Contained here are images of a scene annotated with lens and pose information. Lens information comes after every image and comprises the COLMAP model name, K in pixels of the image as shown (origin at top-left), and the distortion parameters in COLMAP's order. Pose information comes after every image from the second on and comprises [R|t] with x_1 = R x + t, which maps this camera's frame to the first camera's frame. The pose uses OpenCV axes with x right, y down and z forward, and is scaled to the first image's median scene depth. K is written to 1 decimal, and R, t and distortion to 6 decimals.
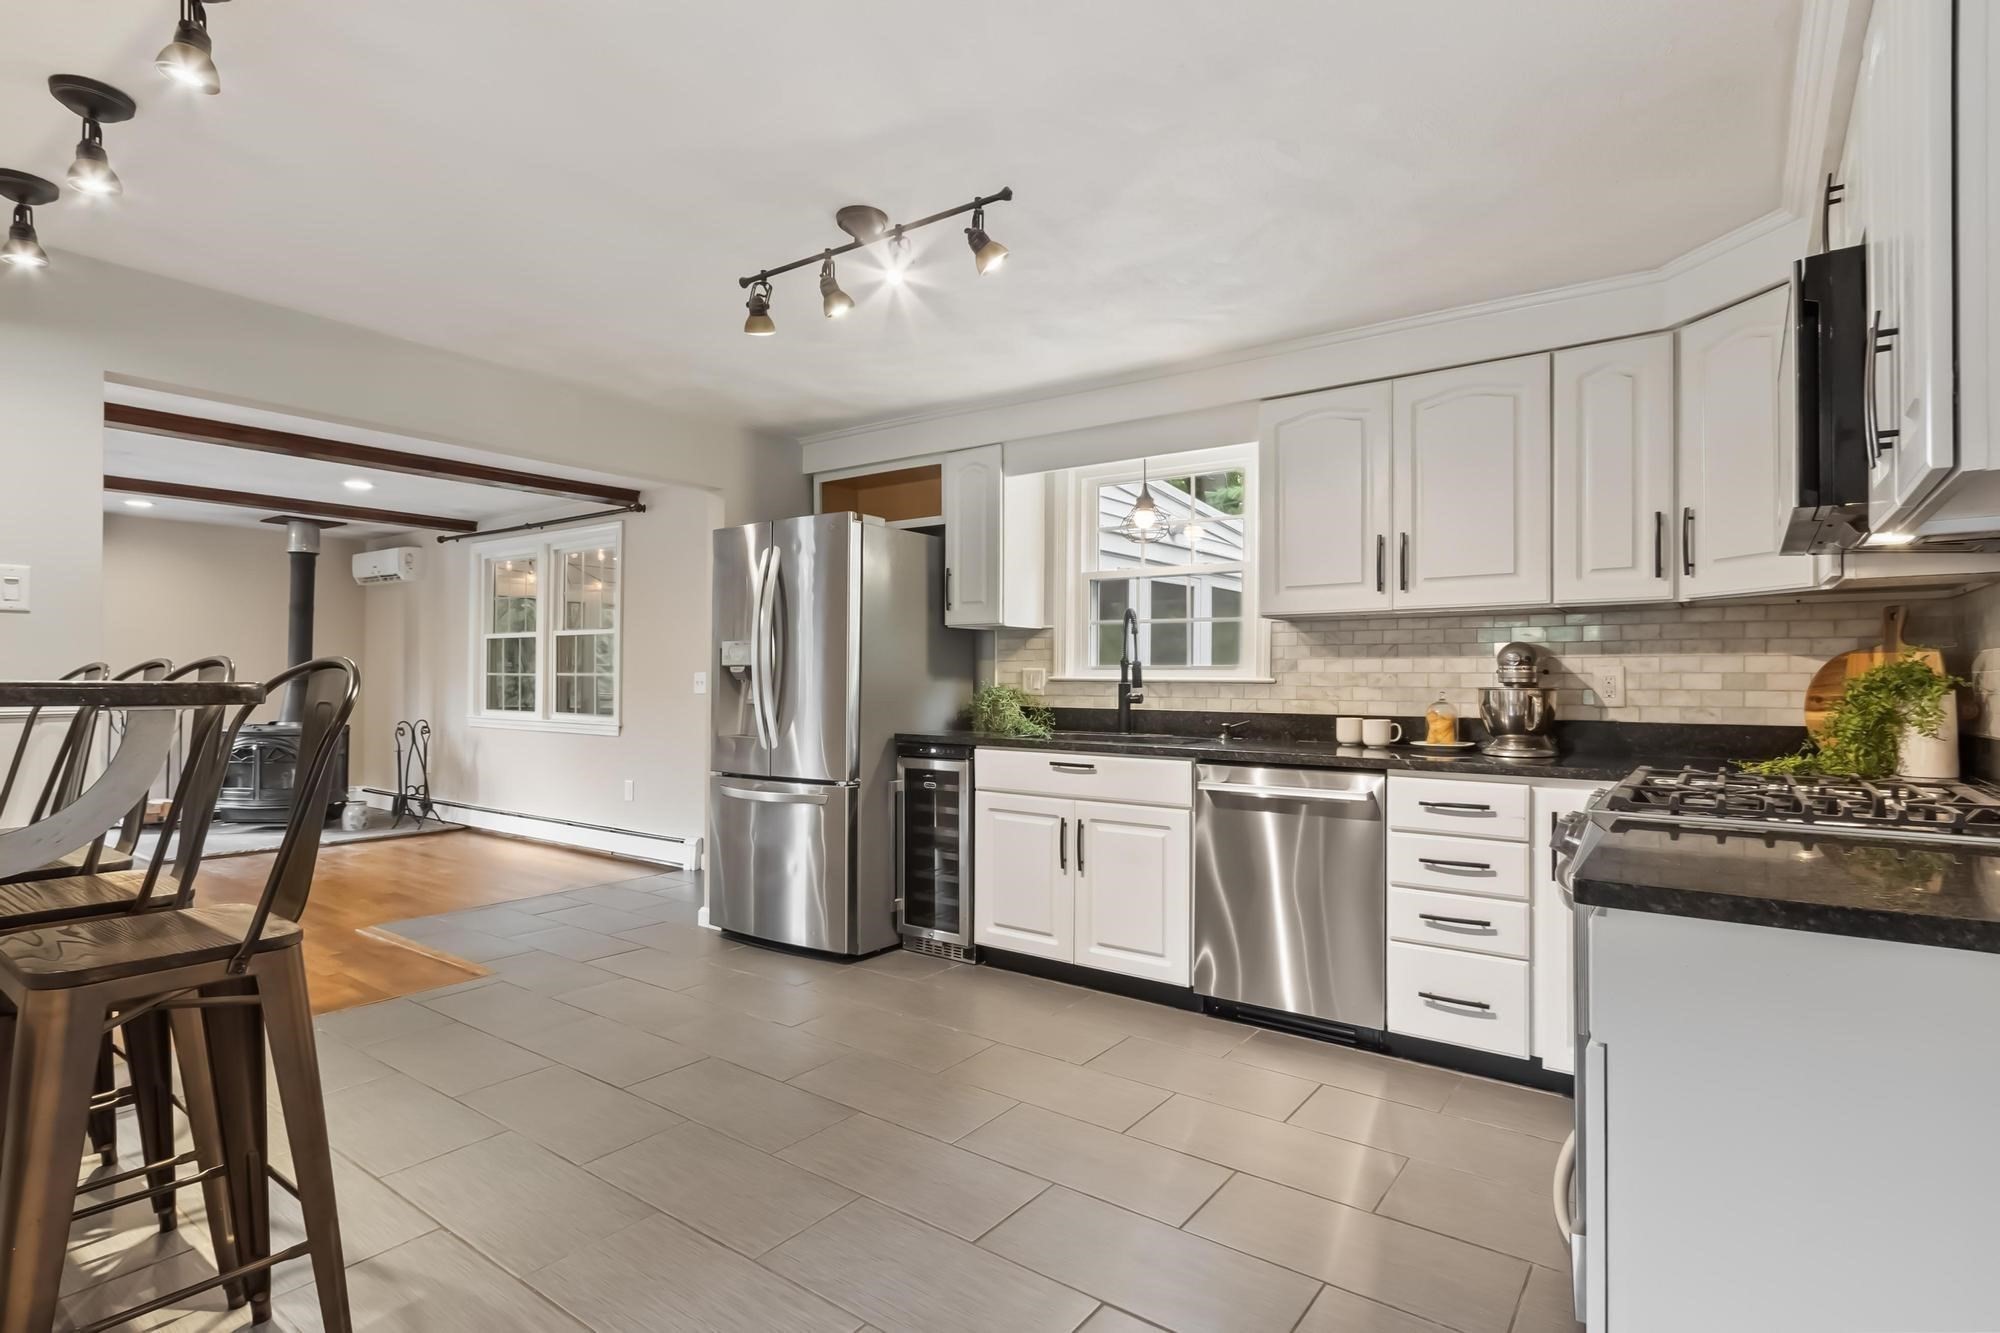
lens RADIAL K [[1001.0, 0, 988.2], [0, 1001.0, 667.7], [0, 0, 1]] dist [0.002962, 0.000631]
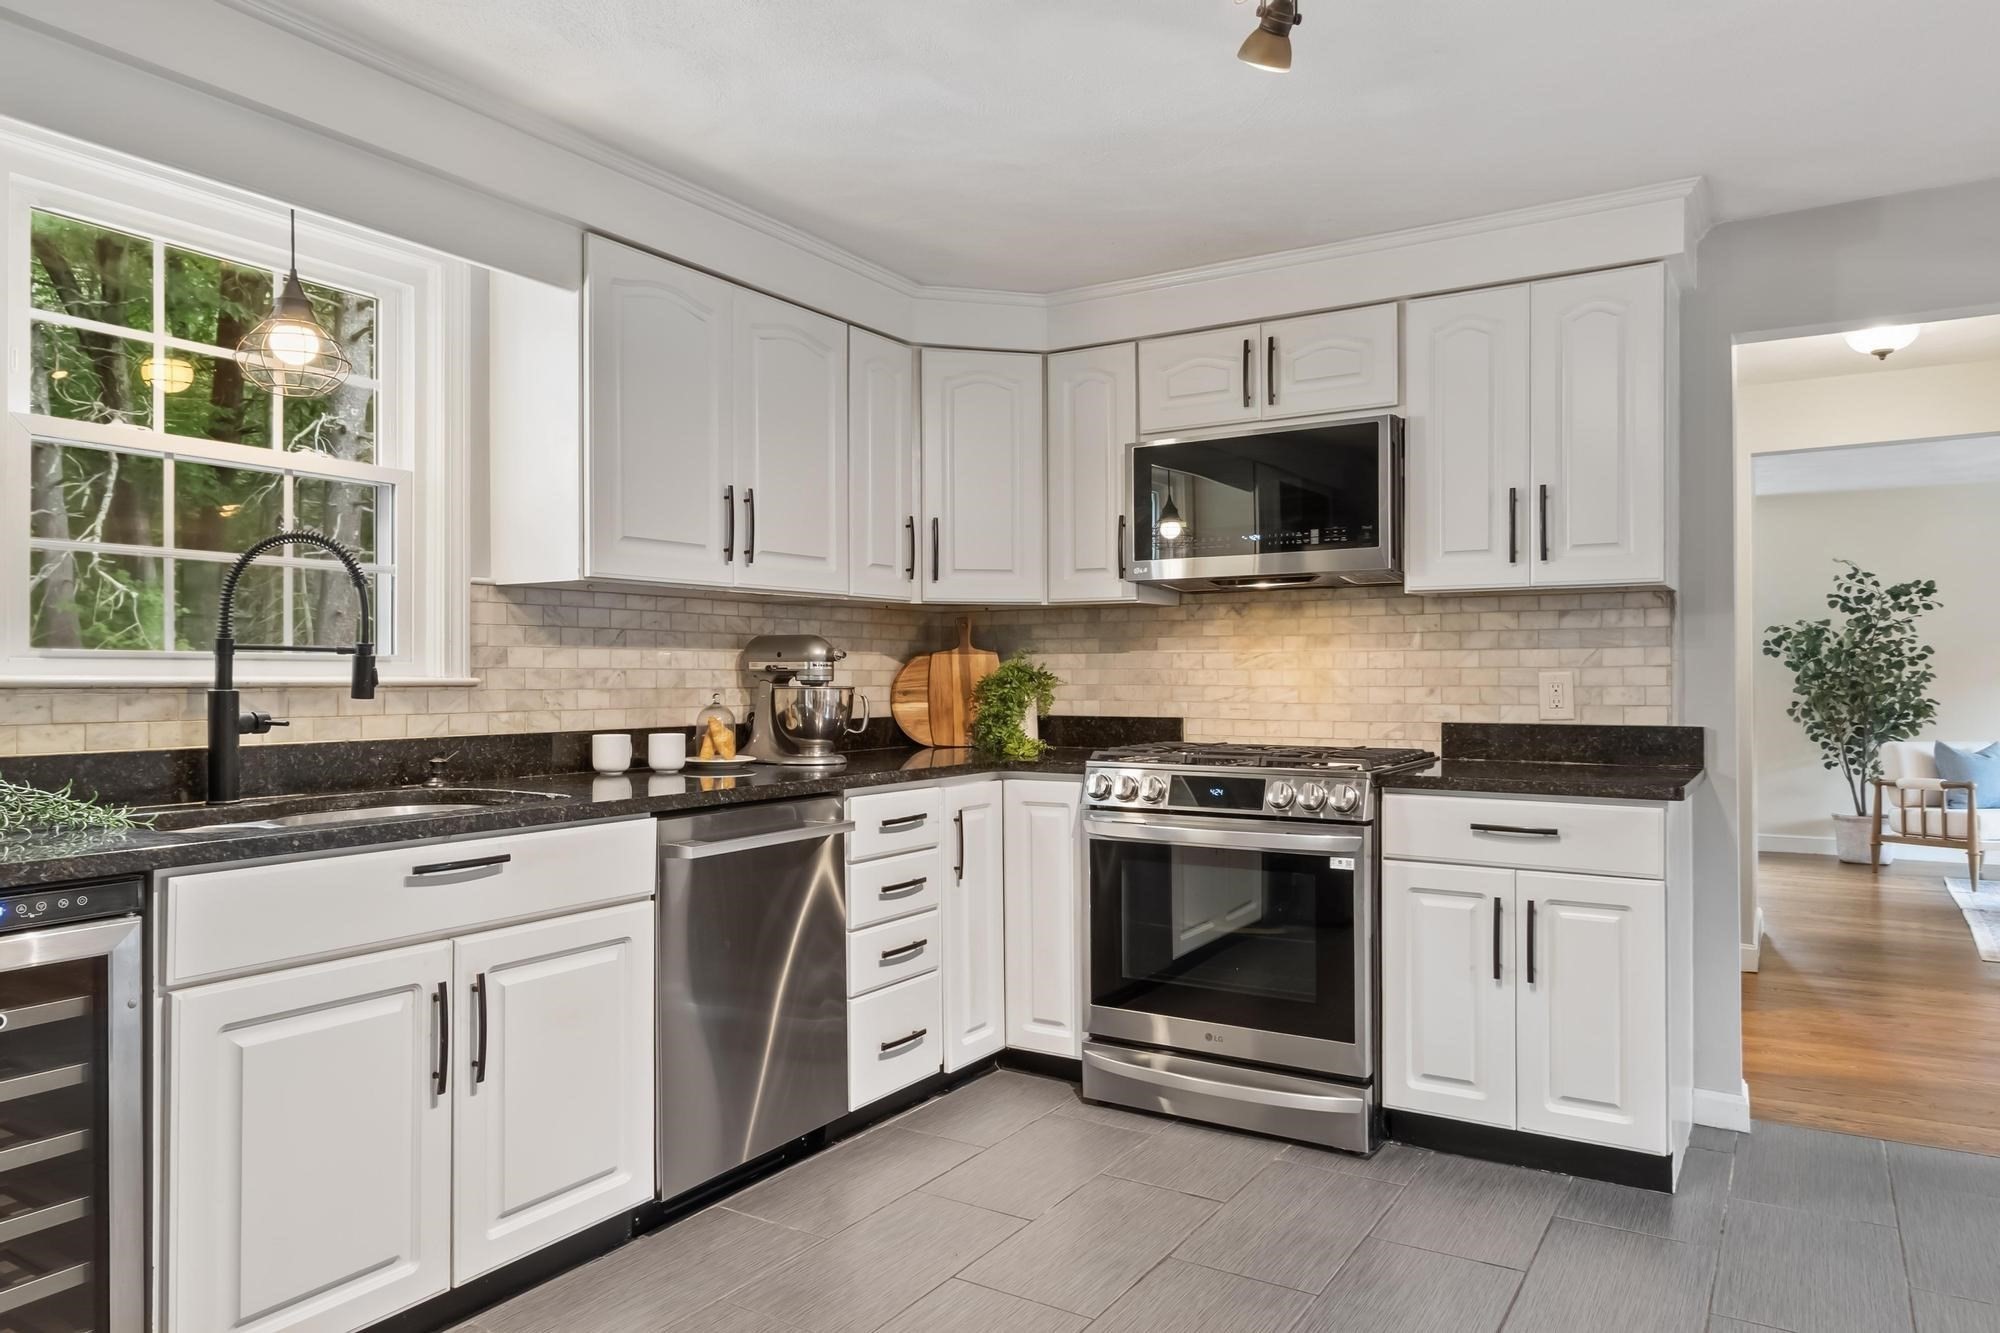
lens RADIAL K [[1309.4, 0, 994.3], [0, 1309.4, 669.2], [0, 0, 1]] dist [0.009587, 0.000501]
pose [[-0.077416, 0.000437, 0.996999, -0.516139], [-0.009443, 0.999955, -0.001172, 0.003545], [-0.996954, -0.009506, -0.077408, 0.749369]]
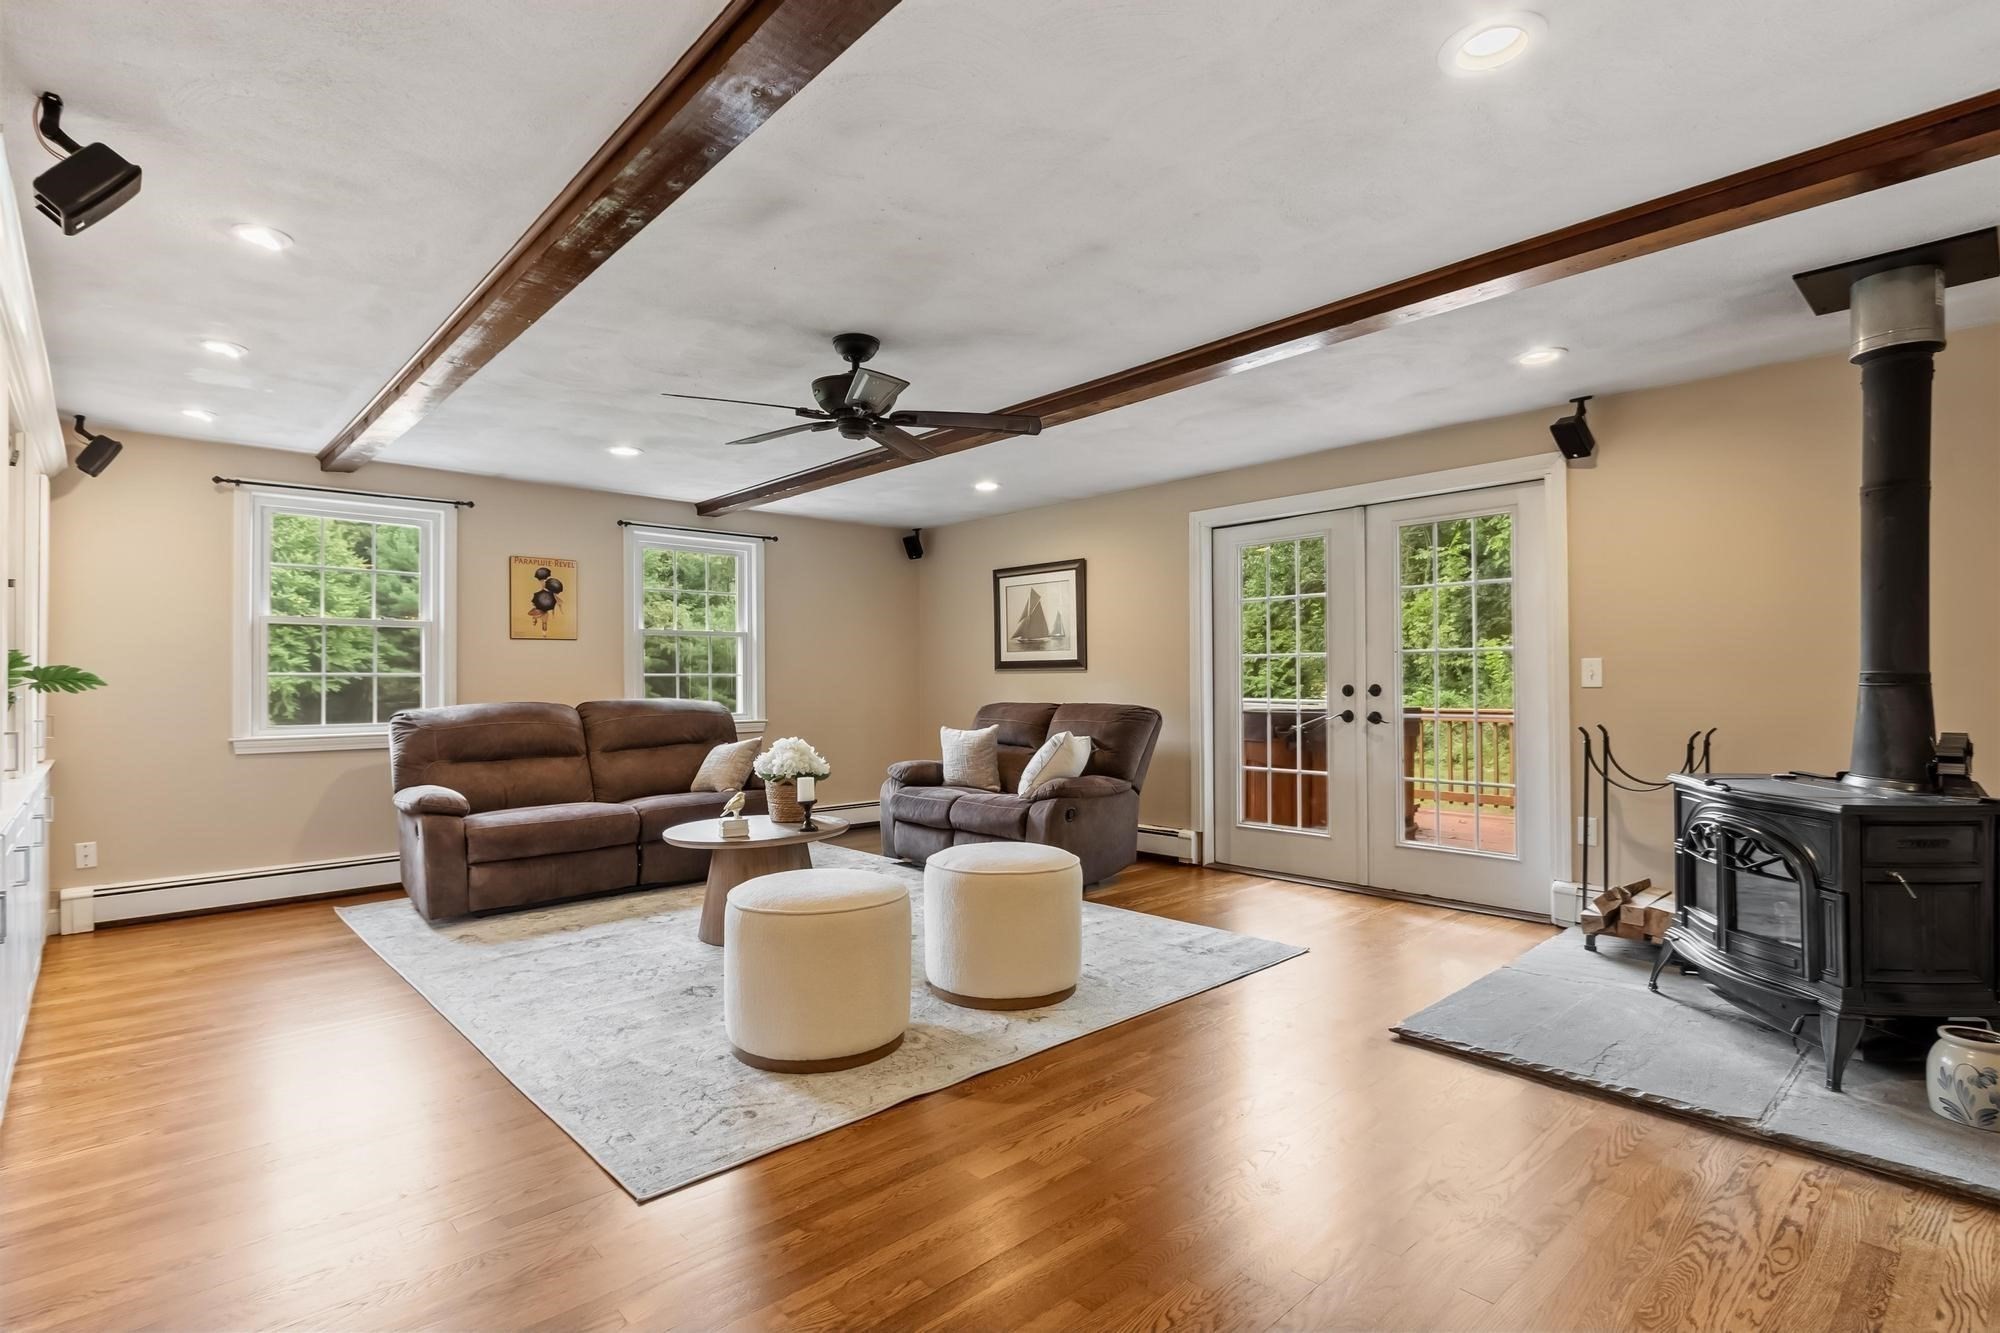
lens RADIAL K [[972.6, 0, 1000.0], [0, 972.6, 666.5], [0, 0, 1]] dist [0.000881, 0.000635]
pose [[-0.184445, -0.018560, -0.982668, -0.473677], [0.021439, 0.999508, -0.022902, 0.021072], [0.982609, -0.025291, -0.183956, 1.420610]]
